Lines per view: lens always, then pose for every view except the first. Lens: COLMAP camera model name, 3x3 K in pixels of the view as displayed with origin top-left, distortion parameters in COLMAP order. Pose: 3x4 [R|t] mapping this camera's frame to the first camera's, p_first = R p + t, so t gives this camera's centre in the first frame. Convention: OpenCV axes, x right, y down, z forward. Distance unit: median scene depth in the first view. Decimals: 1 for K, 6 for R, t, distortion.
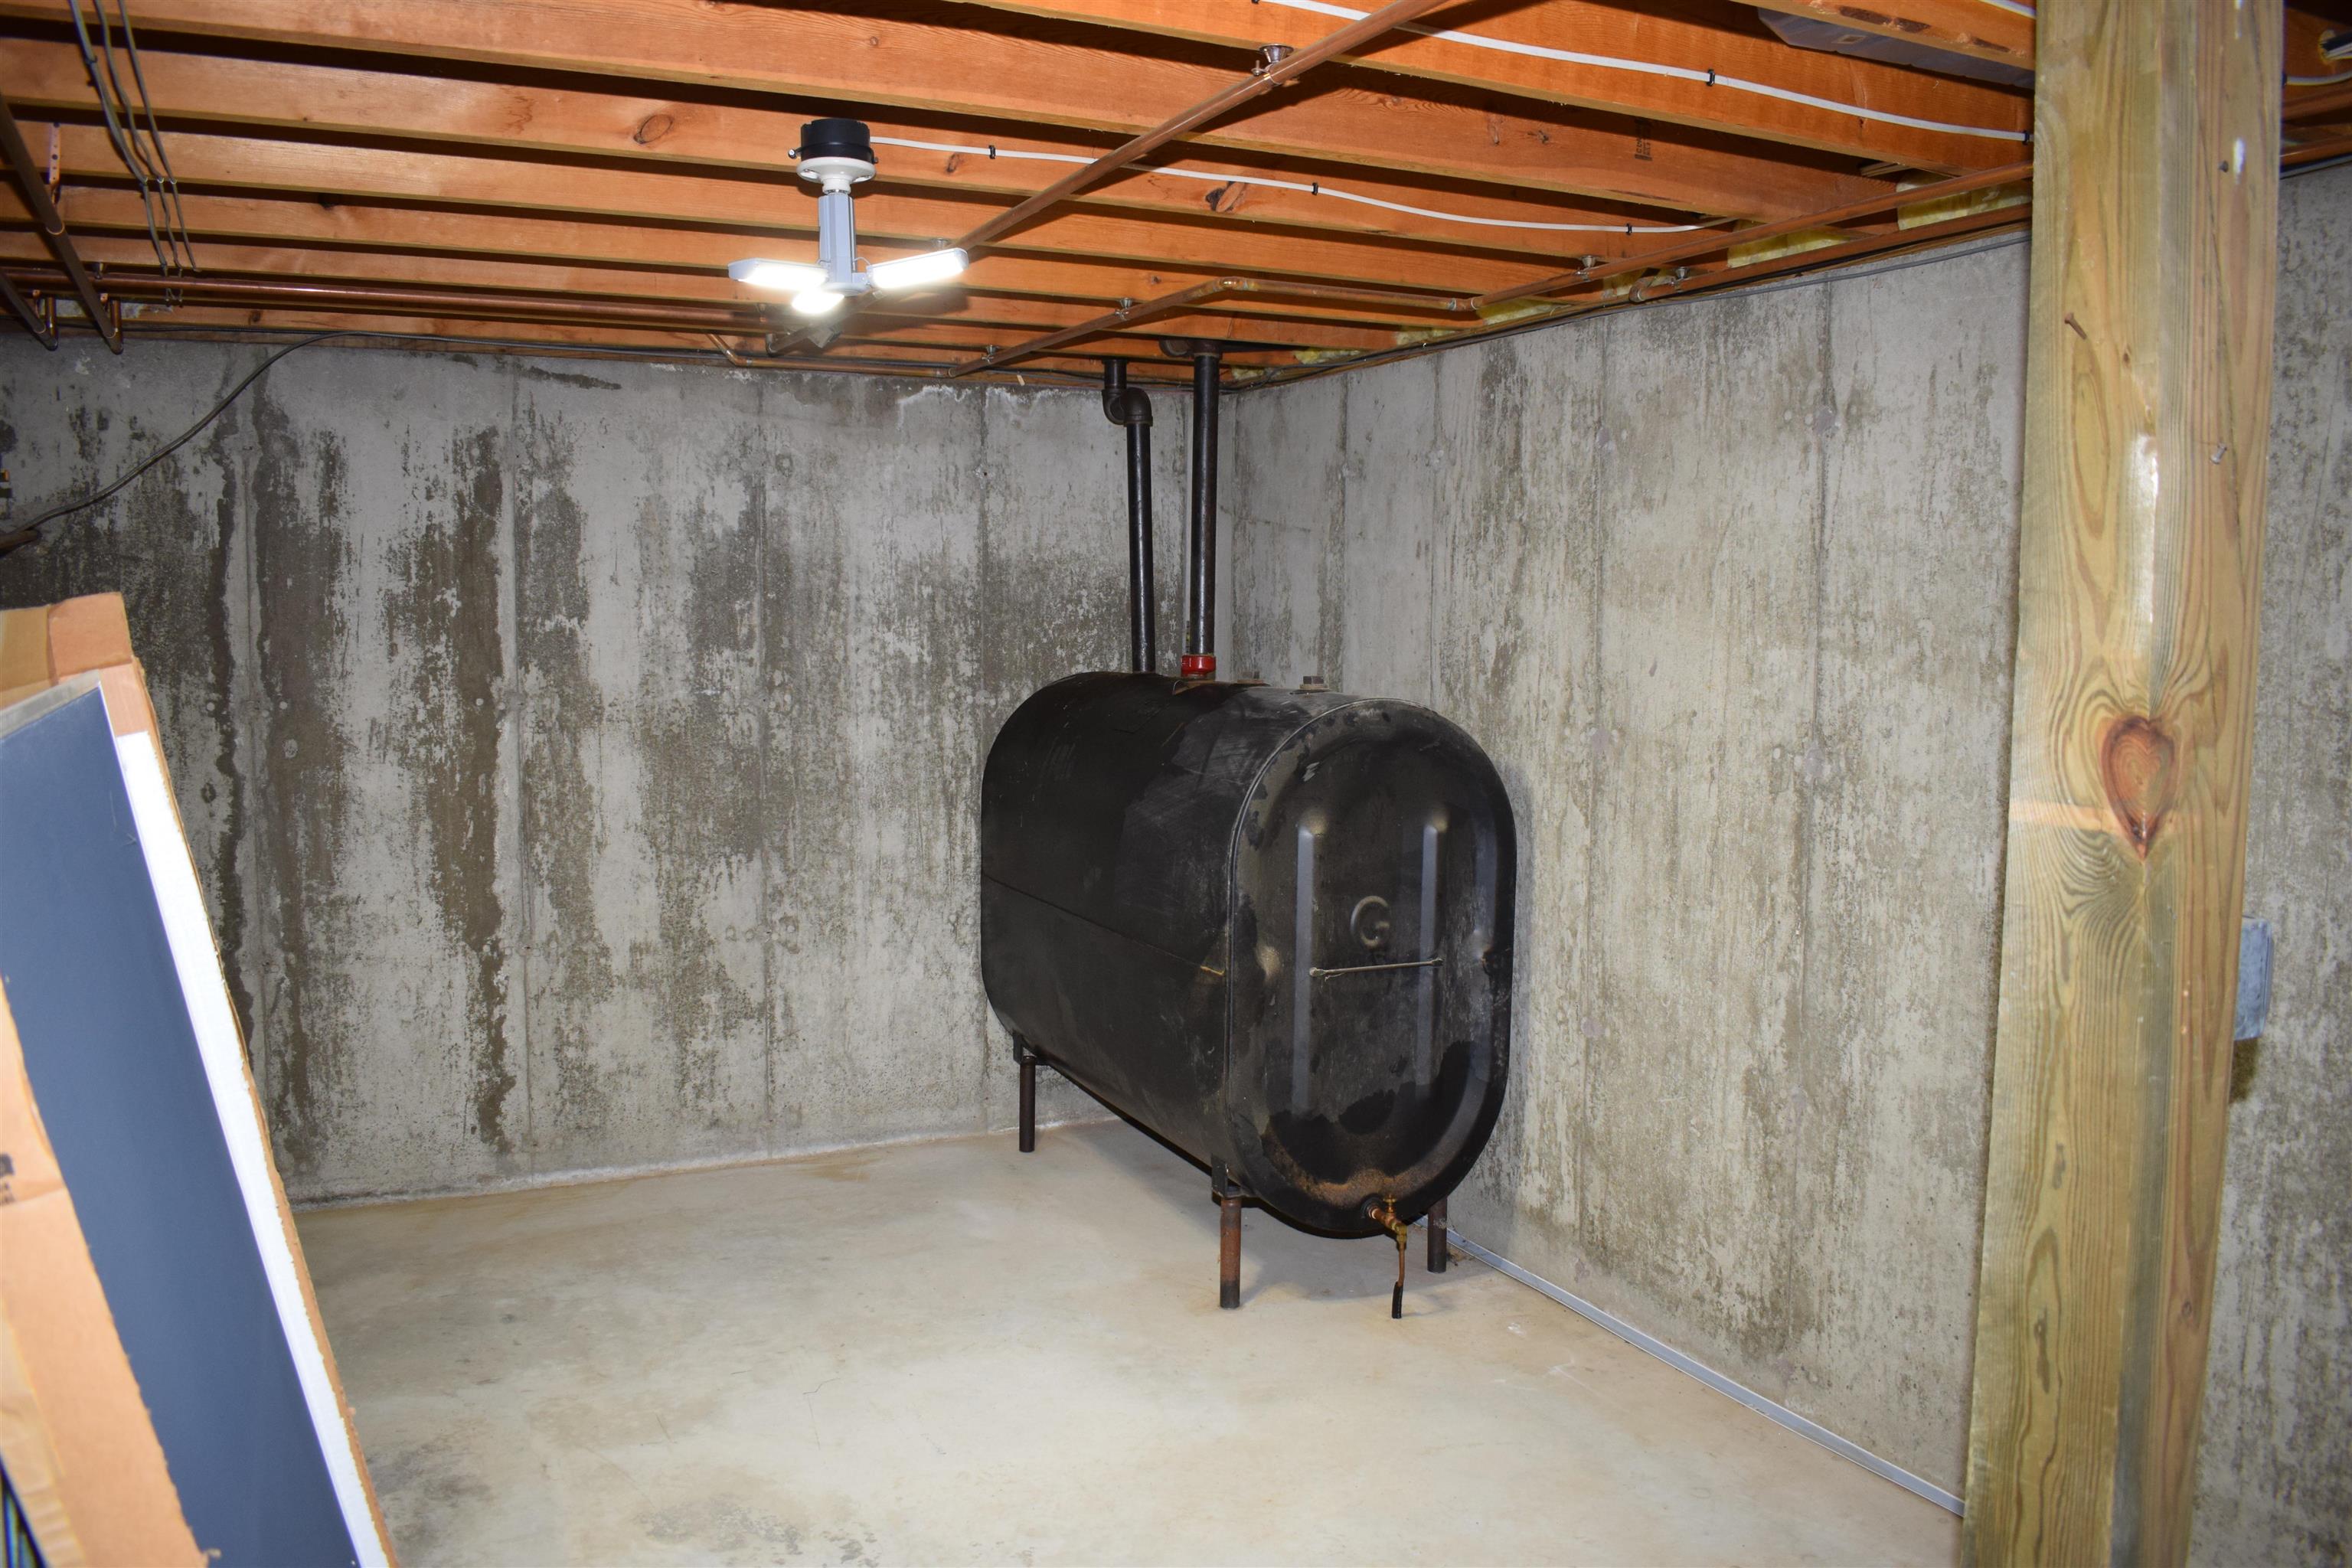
lens RADIAL K [[1831.2, 0, 1171.7], [0, 1831.2, 779.6], [0, 0, 1]] dist [-0.095829, 0.015785]
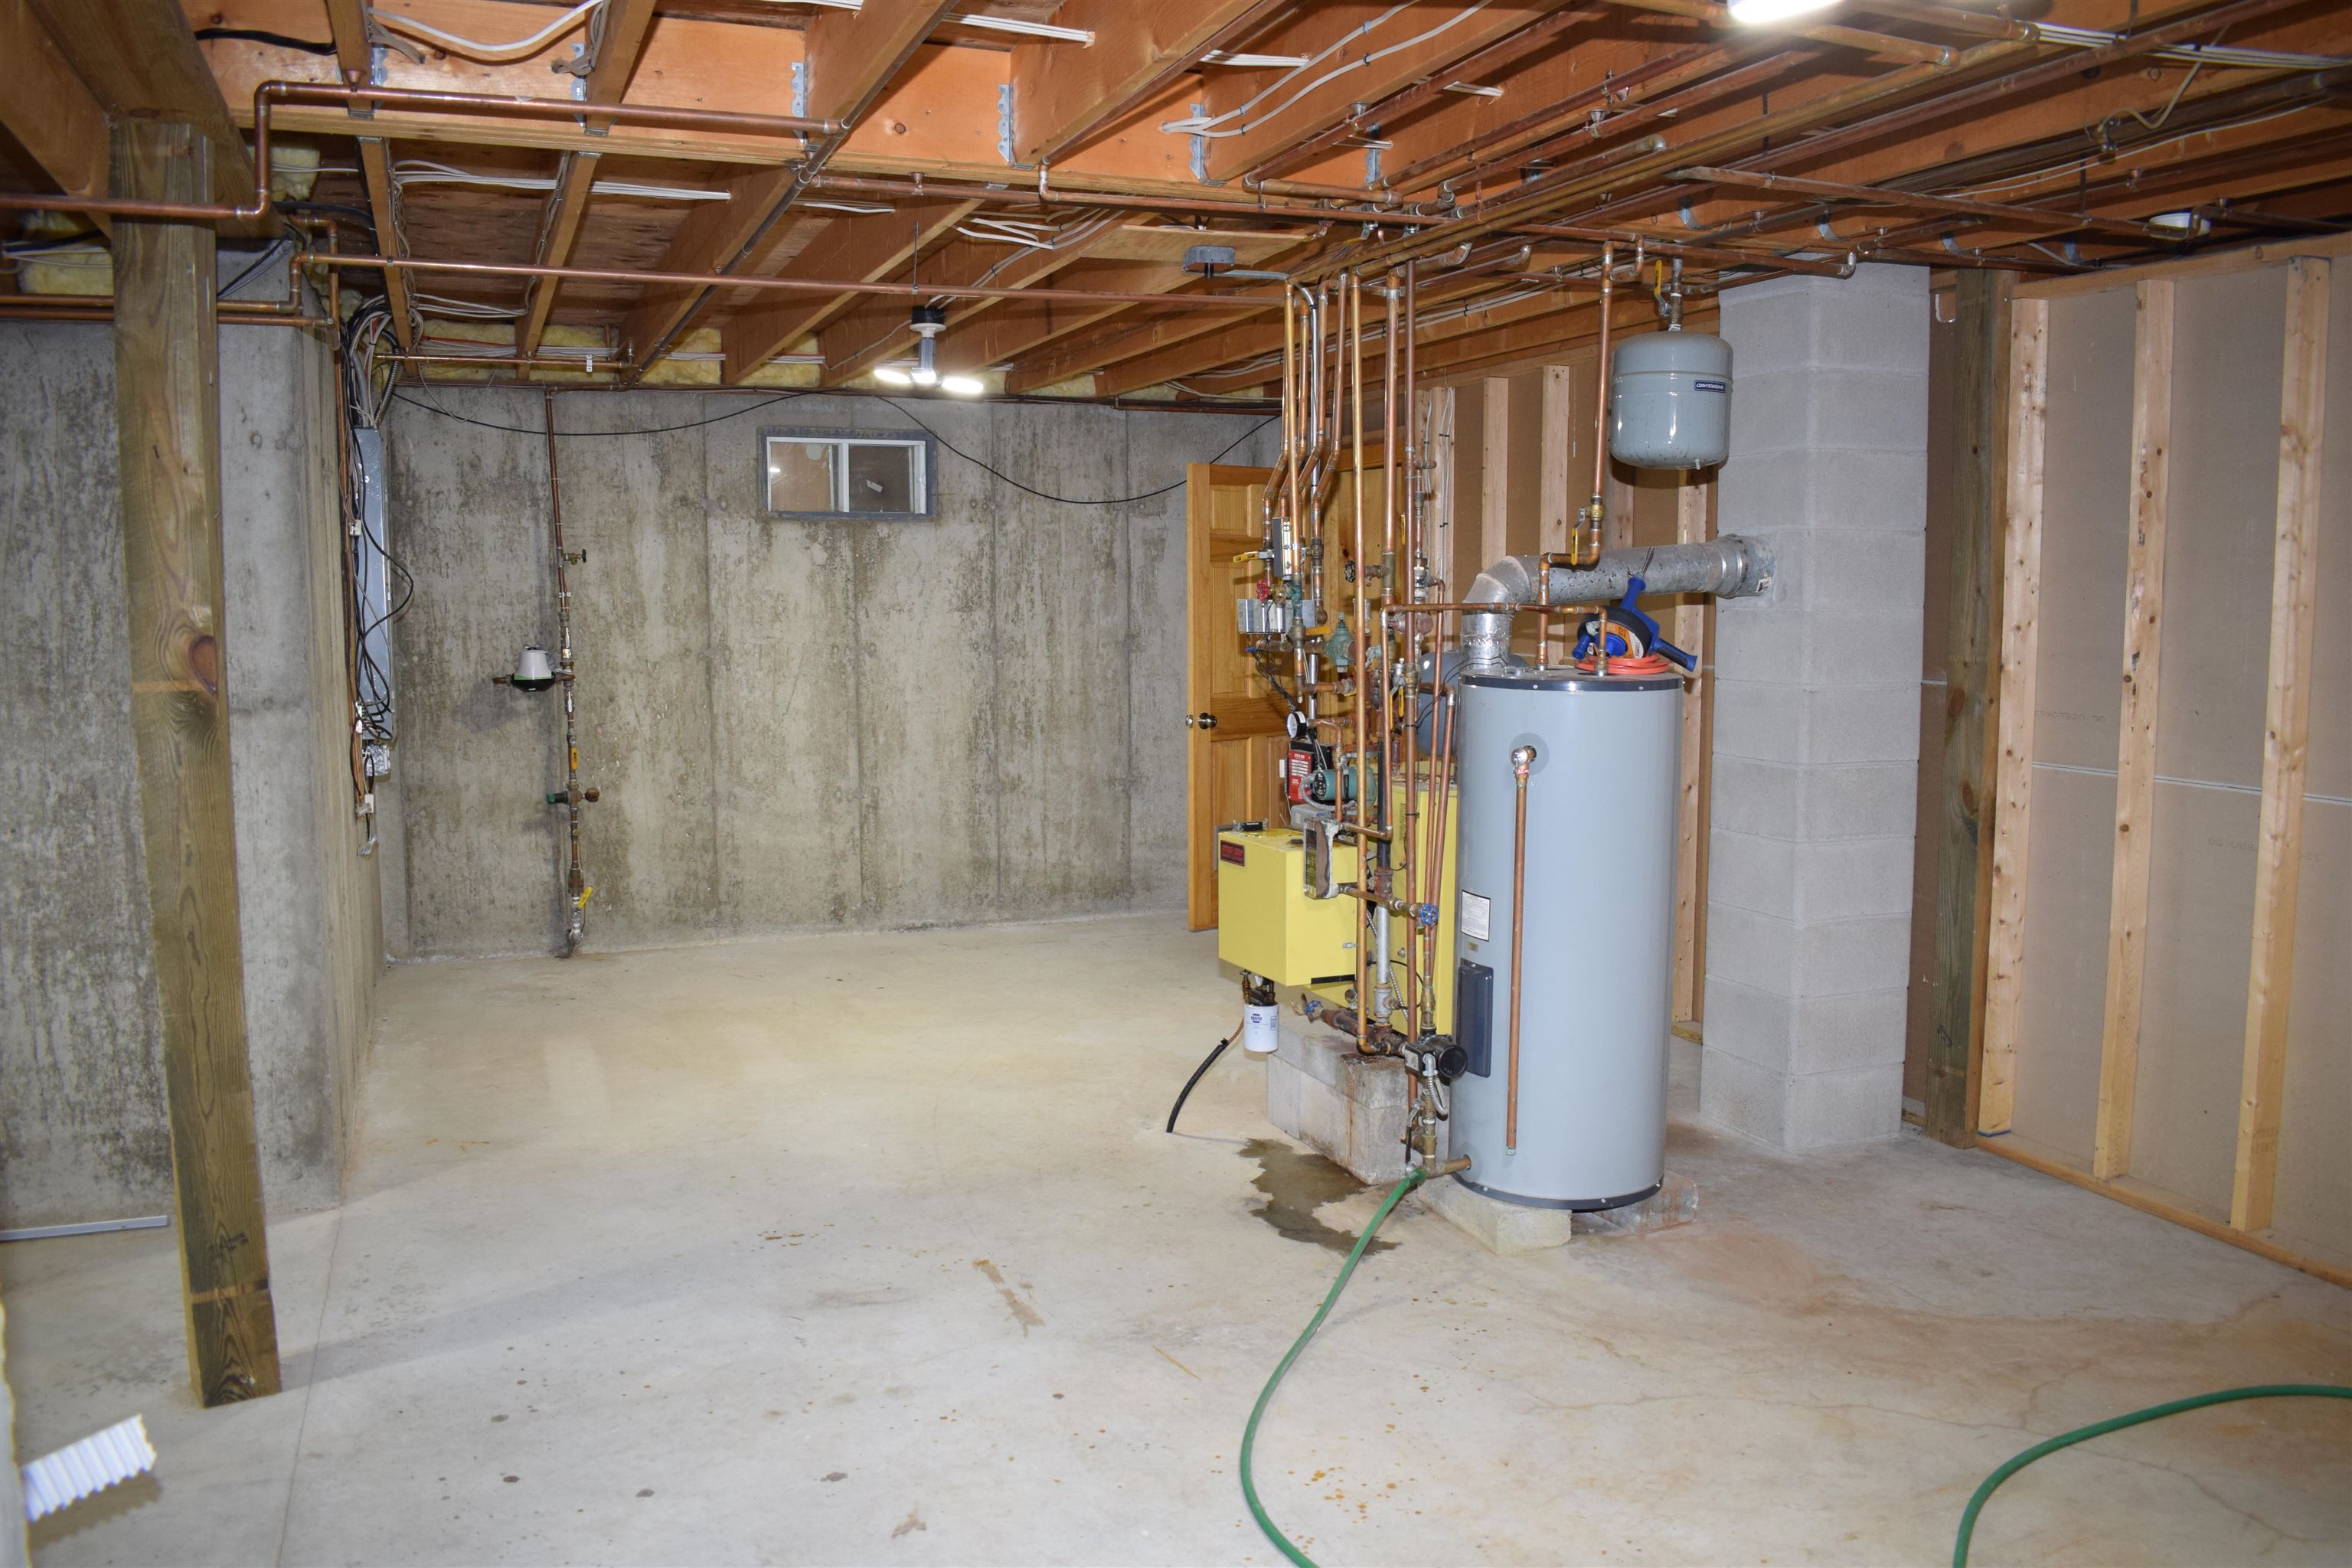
lens RADIAL K [[1831.2, 0, 1173.9], [0, 1831.2, 785.3], [0, 0, 1]] dist [-0.095829, 0.015785]
pose [[0.070058, -0.111364, 0.991307, -0.932527], [0.091948, 0.990239, 0.104745, 0.015239], [-0.993296, 0.083811, 0.079614, -0.200073]]
